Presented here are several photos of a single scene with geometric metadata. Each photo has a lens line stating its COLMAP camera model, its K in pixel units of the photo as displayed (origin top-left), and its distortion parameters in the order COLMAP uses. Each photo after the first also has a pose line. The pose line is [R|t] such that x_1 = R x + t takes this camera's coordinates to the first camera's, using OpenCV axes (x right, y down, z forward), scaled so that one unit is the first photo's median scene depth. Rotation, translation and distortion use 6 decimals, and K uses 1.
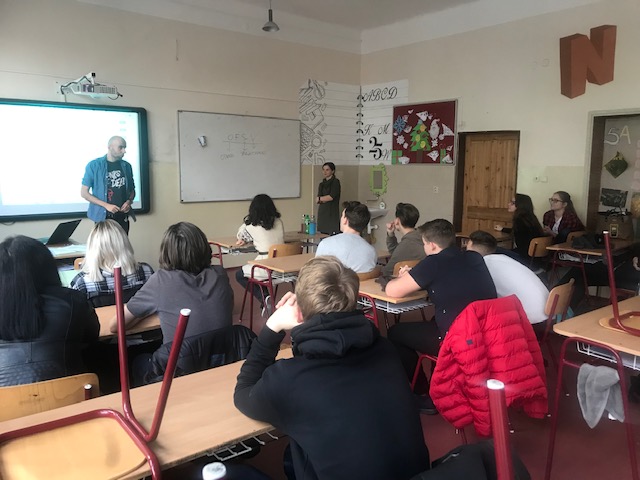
lens RADIAL K [[527.8, 0, 320.6], [0, 527.8, 244.9], [0, 0, 1]] dist [-0.018167, -0.035849]
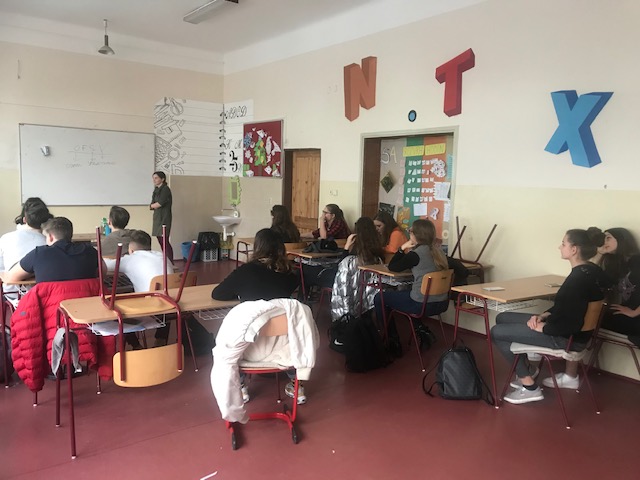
lens RADIAL K [[527.8, 0, 319.1], [0, 527.8, 264.0], [0, 0, 1]] dist [-0.018167, -0.035849]
pose [[0.999405, 0.033046, -0.009886, 0.343012], [-0.032940, 0.999399, 0.010770, 0.012334], [0.010236, -0.010437, 0.999893, -0.103268]]
